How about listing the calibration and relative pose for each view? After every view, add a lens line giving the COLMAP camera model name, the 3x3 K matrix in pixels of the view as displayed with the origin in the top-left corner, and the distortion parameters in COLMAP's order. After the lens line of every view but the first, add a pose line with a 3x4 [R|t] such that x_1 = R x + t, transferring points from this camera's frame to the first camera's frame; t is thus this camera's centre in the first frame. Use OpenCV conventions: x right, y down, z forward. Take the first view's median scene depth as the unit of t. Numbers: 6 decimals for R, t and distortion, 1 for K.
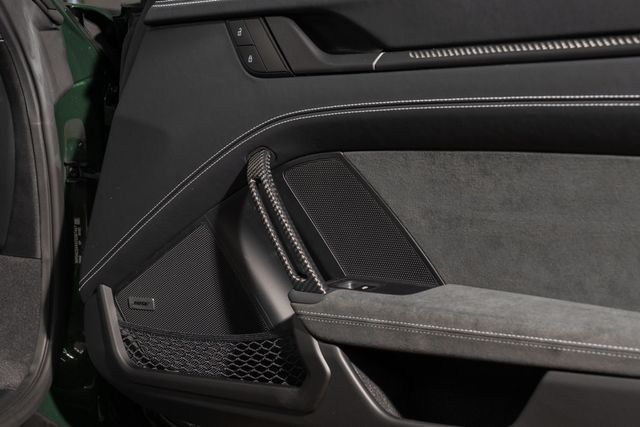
lens RADIAL K [[1196.0, 0, 318.4], [0, 1196.0, 212.2], [0, 0, 1]] dist [0.172432, 0.000000]
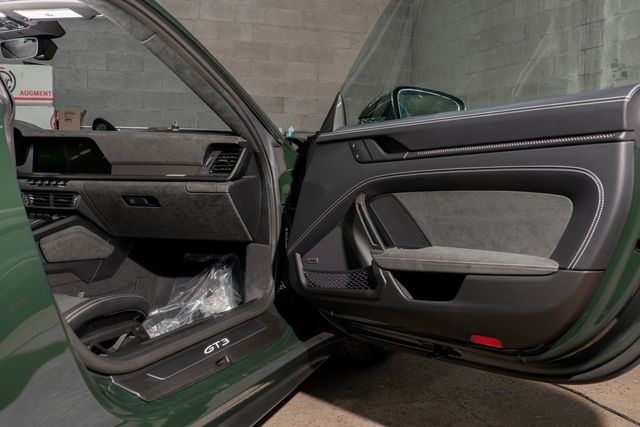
lens RADIAL K [[650.4, 0, 321.6], [0, 650.4, 213.4], [0, 0, 1]] dist [0.084185, 0.000000]
pose [[0.989490, 0.012062, -0.144096, 0.064268], [-0.020252, 0.998253, -0.055508, 0.064544], [0.143174, 0.057843, 0.988006, -0.318807]]
